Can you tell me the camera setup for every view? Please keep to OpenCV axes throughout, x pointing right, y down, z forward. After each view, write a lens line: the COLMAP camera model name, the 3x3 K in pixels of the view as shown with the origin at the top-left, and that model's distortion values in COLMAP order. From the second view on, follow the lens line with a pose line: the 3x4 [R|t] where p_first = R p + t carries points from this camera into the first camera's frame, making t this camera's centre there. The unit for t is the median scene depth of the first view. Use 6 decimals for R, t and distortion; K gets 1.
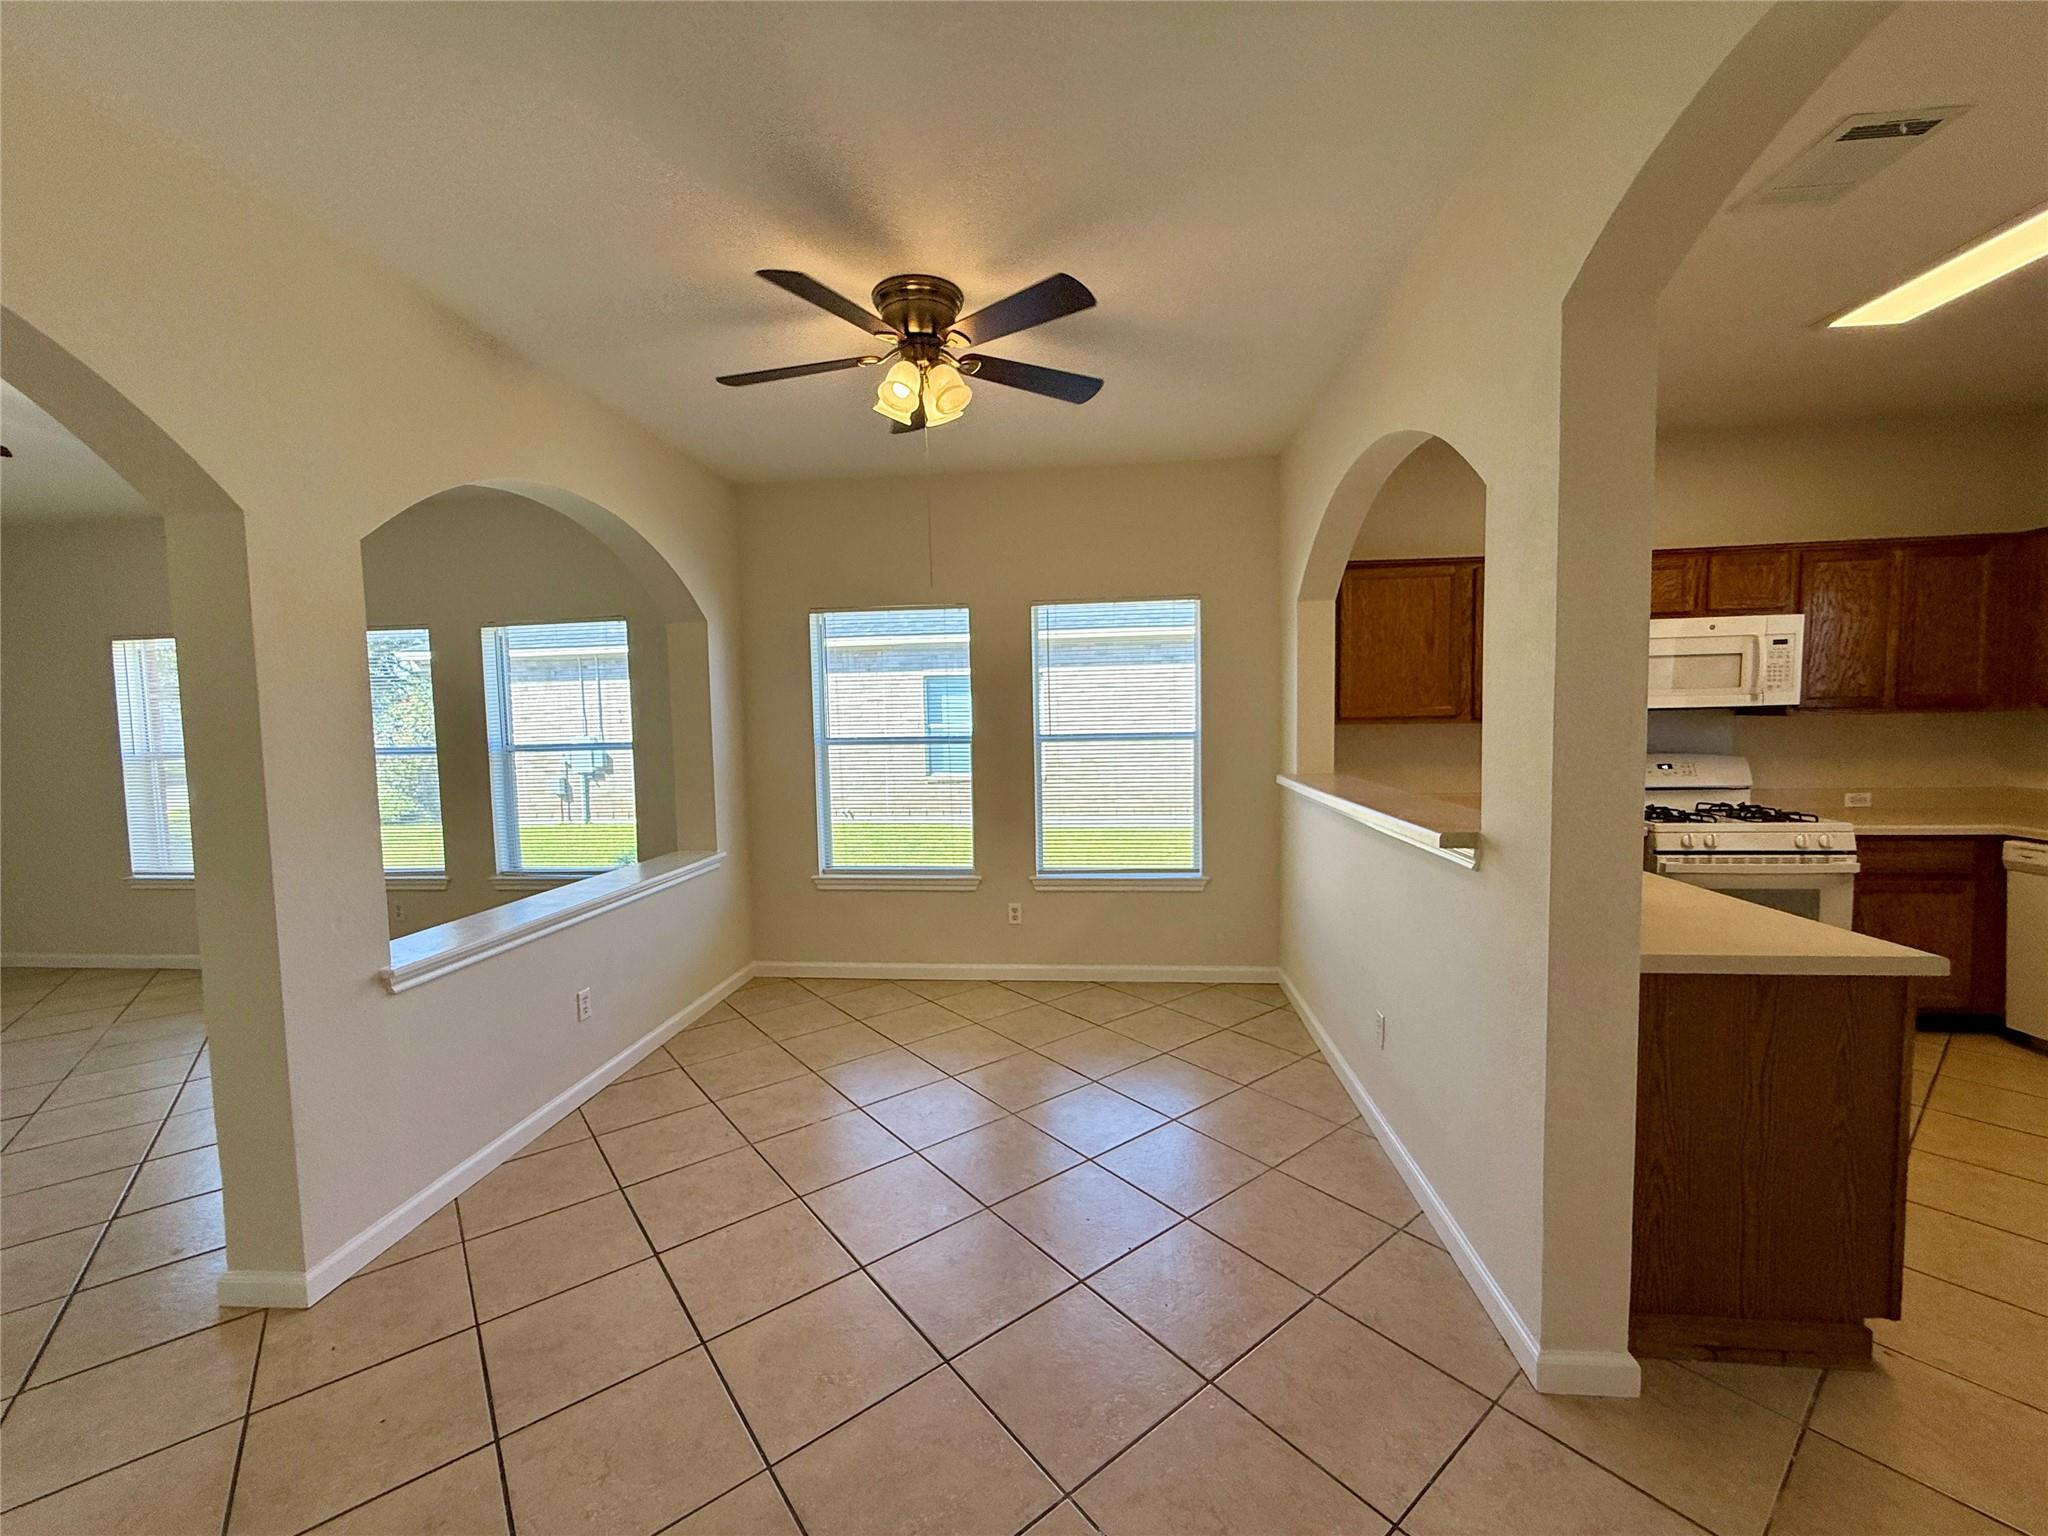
lens RADIAL K [[817.9, 0, 1018.5], [0, 817.9, 769.6], [0, 0, 1]] dist [-0.002676, 0.001073]
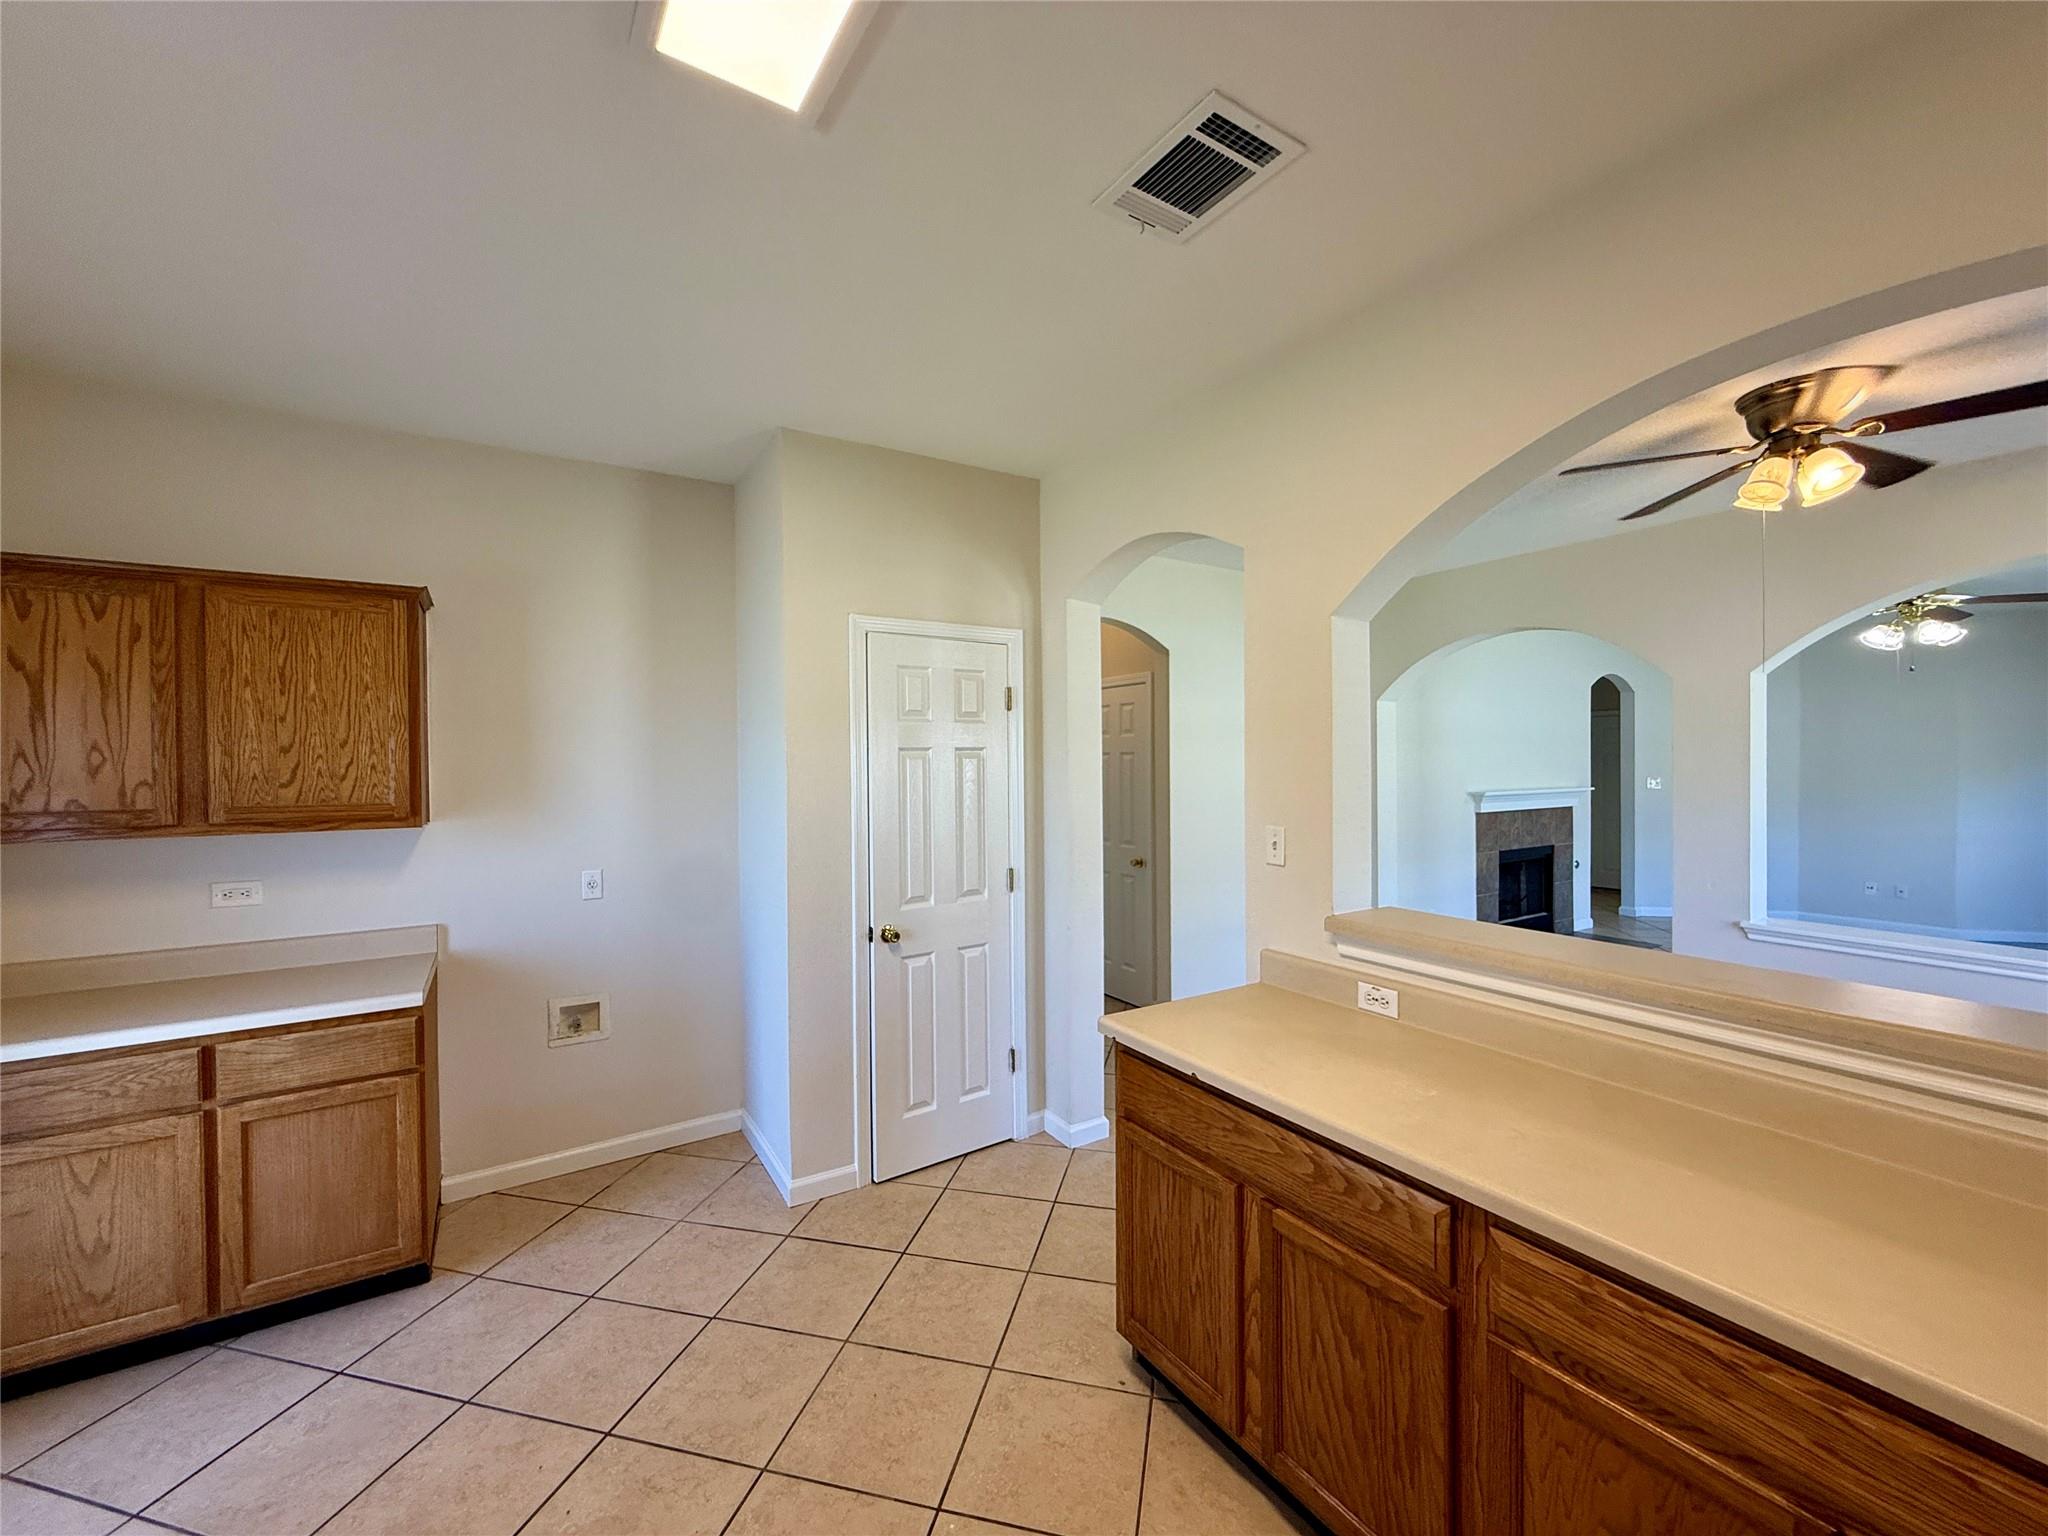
lens RADIAL K [[817.9, 0, 1018.5], [0, 817.9, 769.6], [0, 0, 1]] dist [-0.002676, 0.001073]
pose [[-0.784605, 0.033859, -0.619070, 0.917289], [-0.015301, 0.997146, 0.073930, -0.110869], [0.619807, 0.067478, -0.781848, 0.863041]]
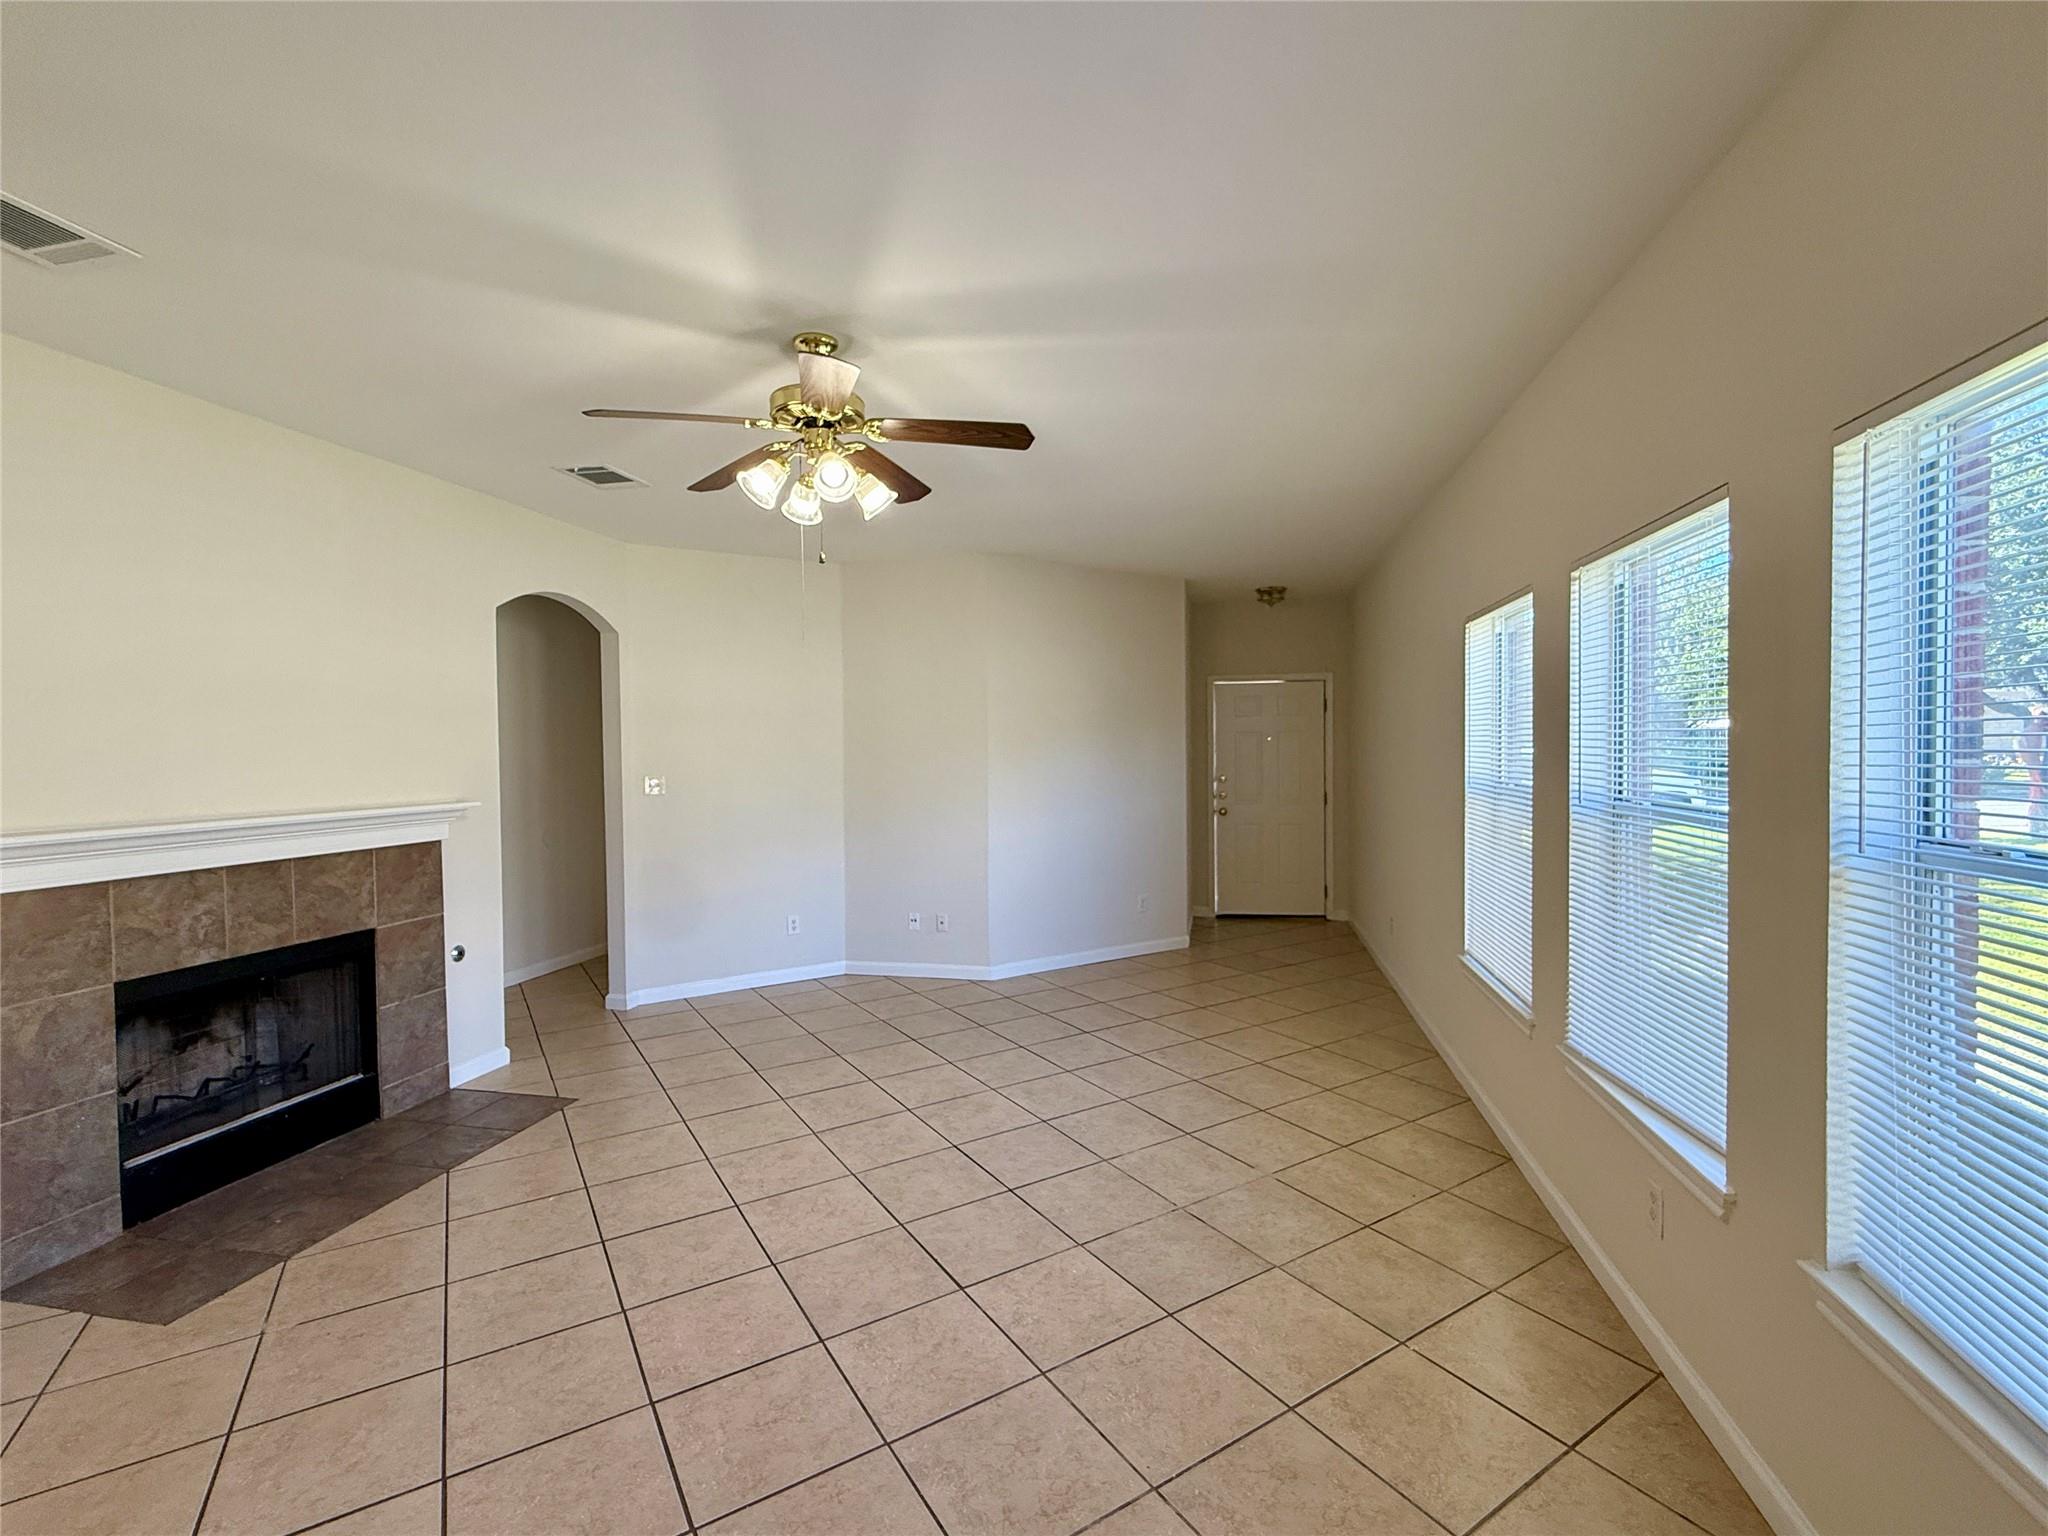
lens RADIAL K [[909.7, 0, 1024.0], [0, 909.7, 768.0], [0, 0, 1]] dist [-0.001748, -0.000268]
pose [[-0.107116, 0.048269, -0.993074, -0.371030], [-0.049986, 0.997296, 0.053866, -0.077211], [0.992989, 0.055409, -0.104414, 0.964988]]
